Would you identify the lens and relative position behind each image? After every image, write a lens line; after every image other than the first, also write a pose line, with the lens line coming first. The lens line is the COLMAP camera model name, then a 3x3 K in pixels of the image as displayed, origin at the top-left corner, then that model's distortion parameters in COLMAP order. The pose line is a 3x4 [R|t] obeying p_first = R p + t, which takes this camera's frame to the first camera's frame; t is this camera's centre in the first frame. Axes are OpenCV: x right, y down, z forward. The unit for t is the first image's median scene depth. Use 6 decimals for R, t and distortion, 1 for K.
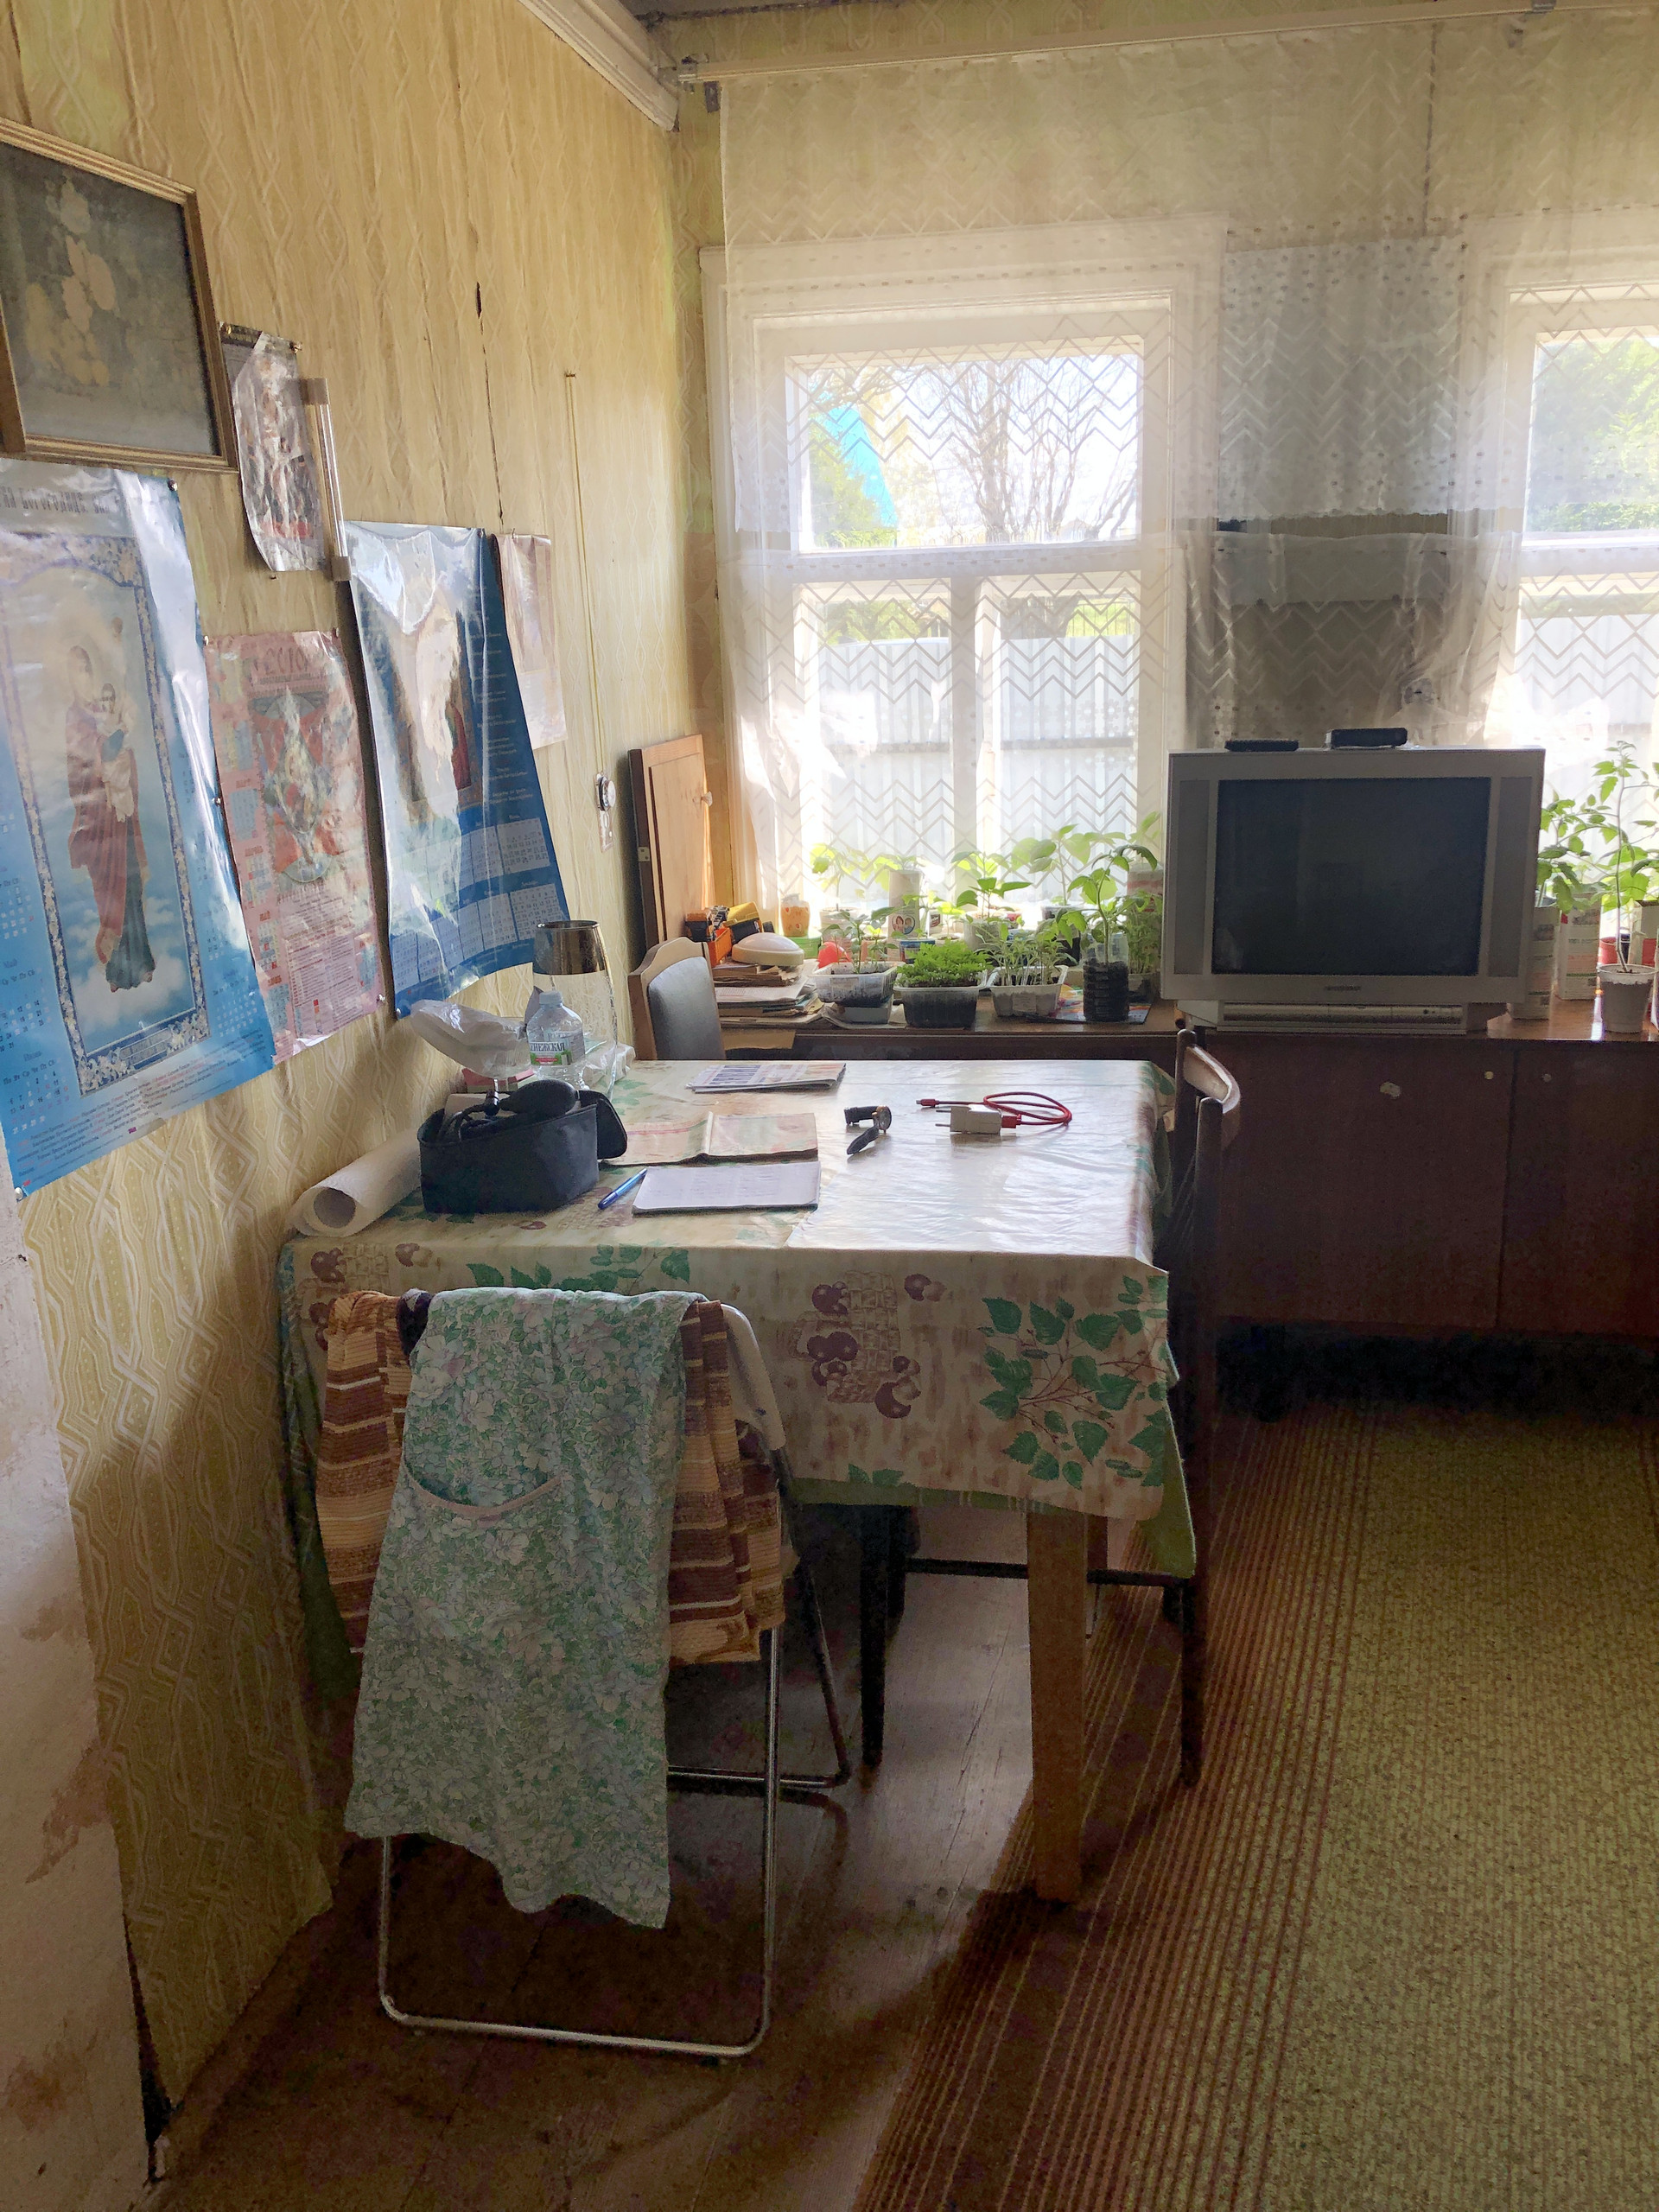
lens RADIAL K [[1765.0, 0, 829.5], [0, 1765.0, 1106.0], [0, 0, 1]] dist [0.028879, -0.059770]
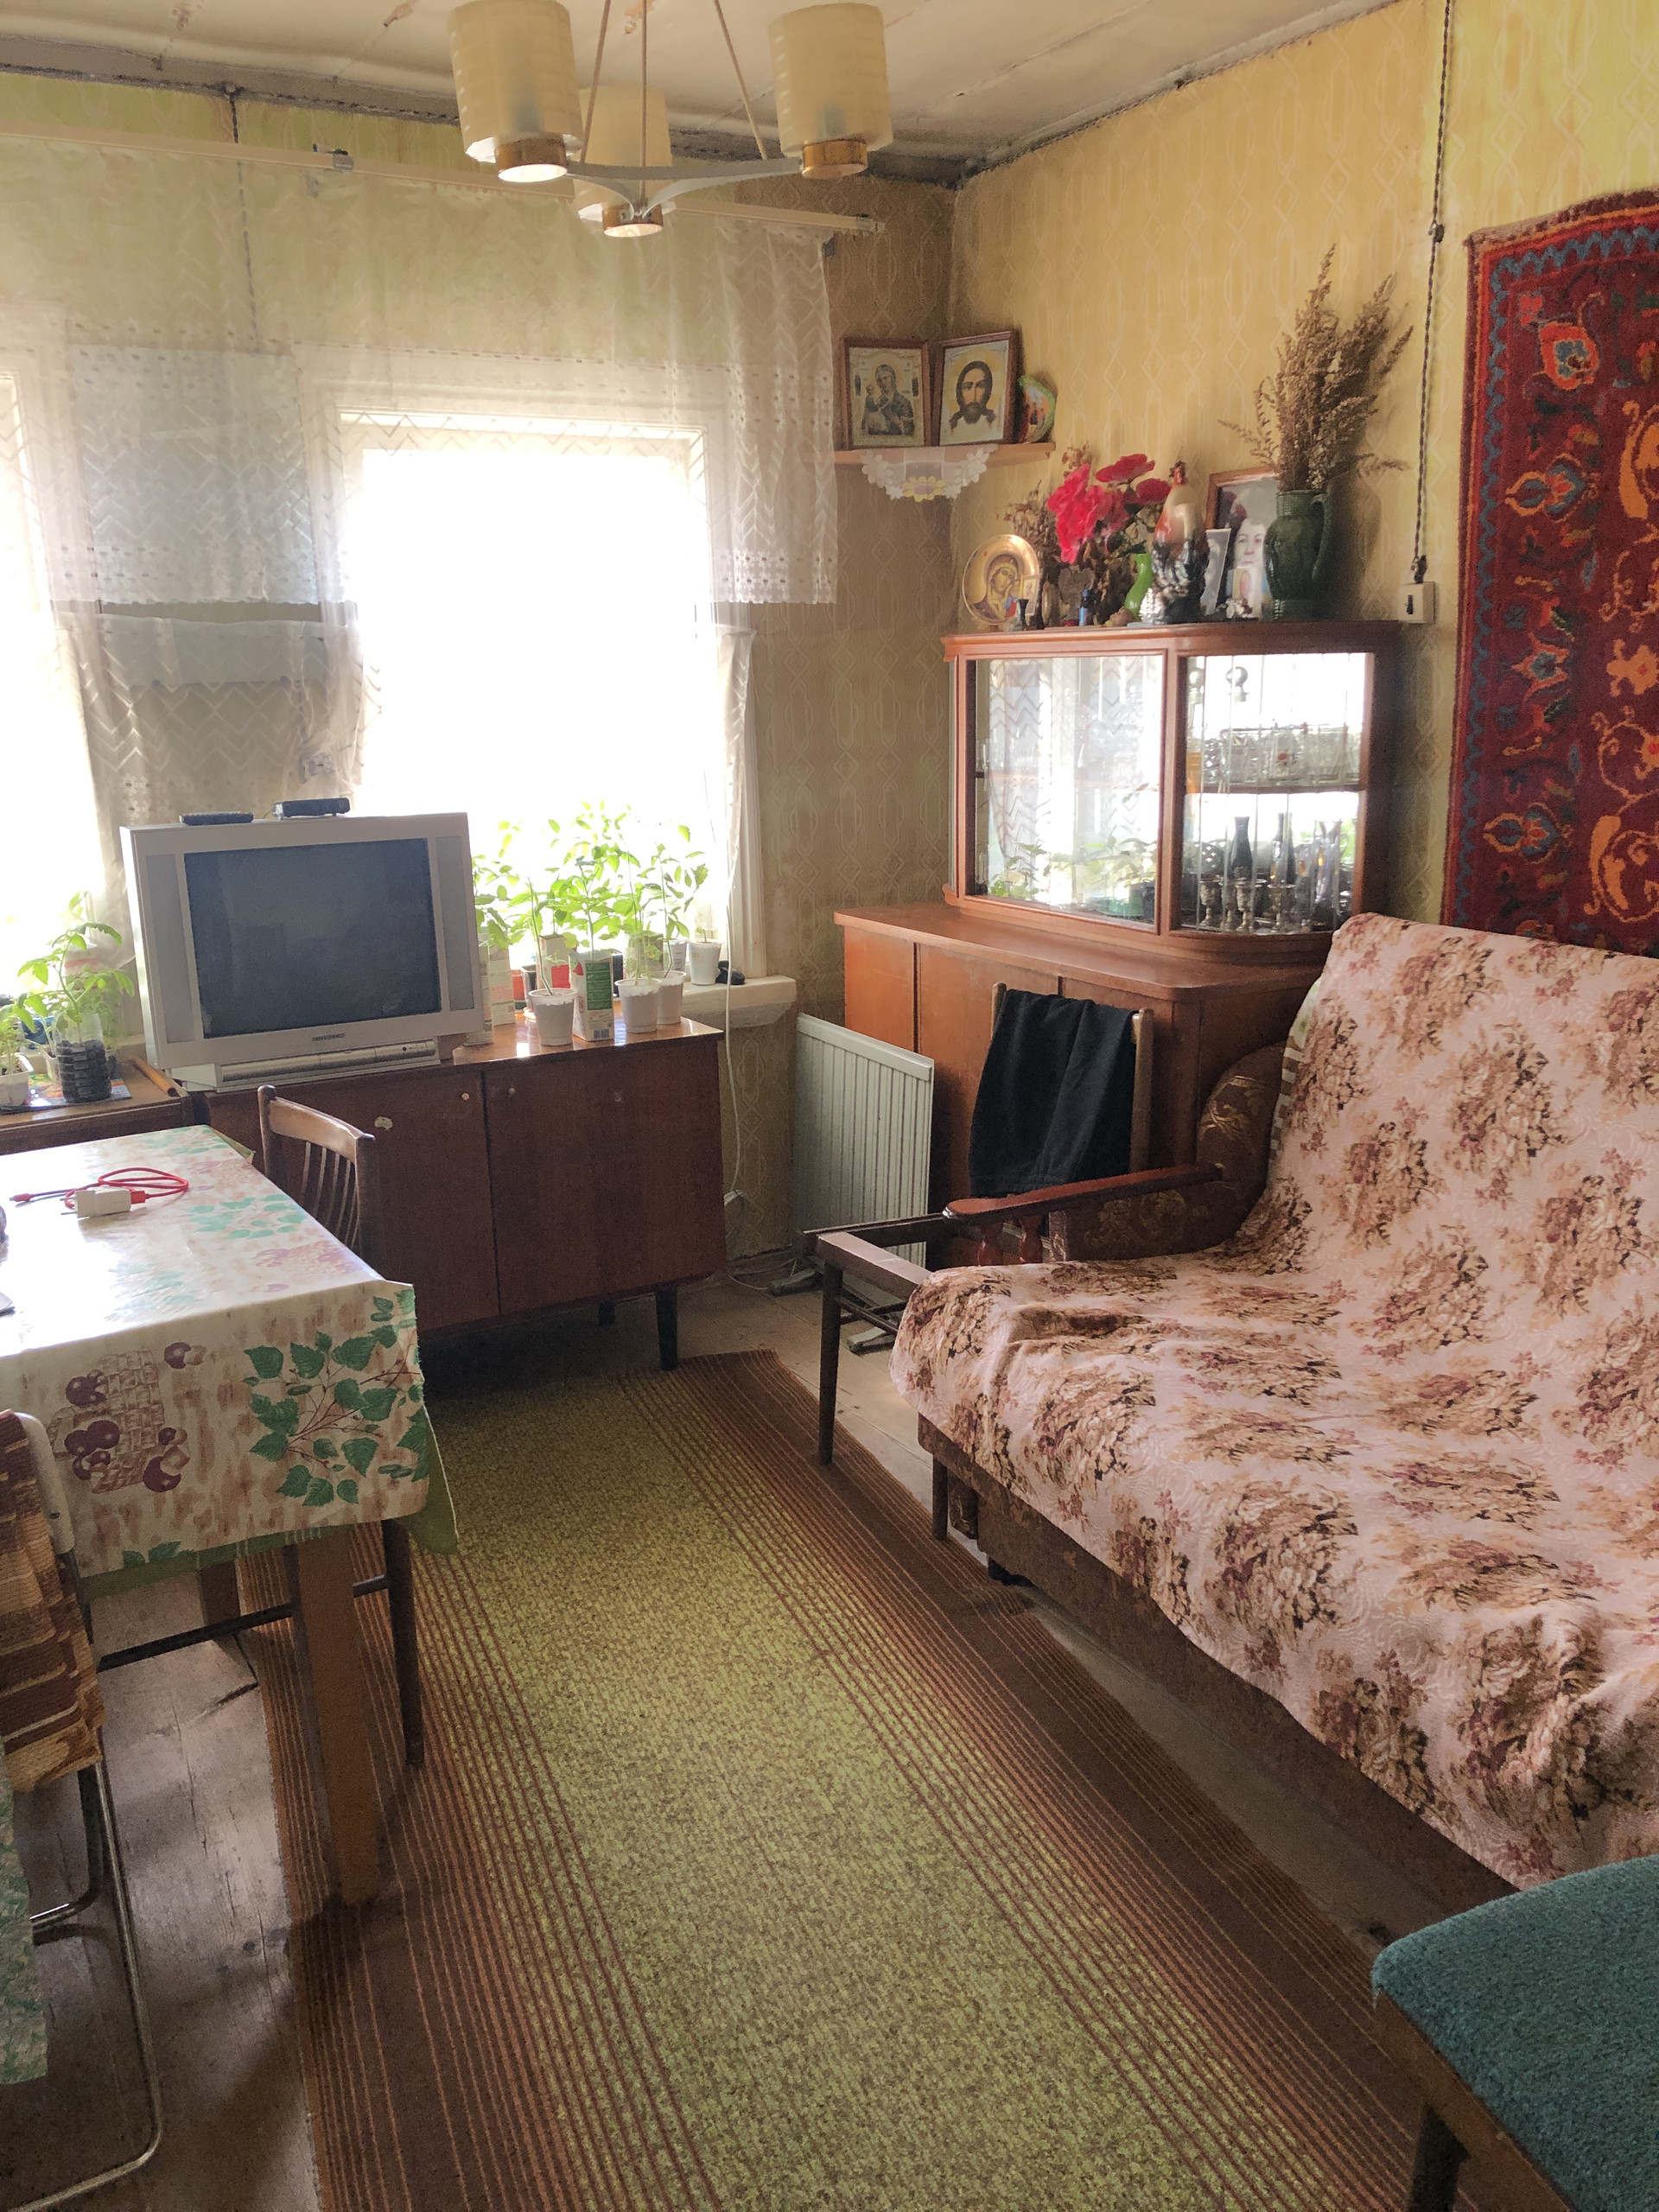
lens RADIAL K [[1790.8, 0, 829.5], [0, 1790.8, 1106.0], [0, 0, 1]] dist [-0.008138, -0.015304]
pose [[0.750854, -0.148588, 0.643537, -0.305080], [0.172185, 0.984709, 0.026463, -0.002263], [-0.637629, 0.090938, 0.764958, -0.046545]]
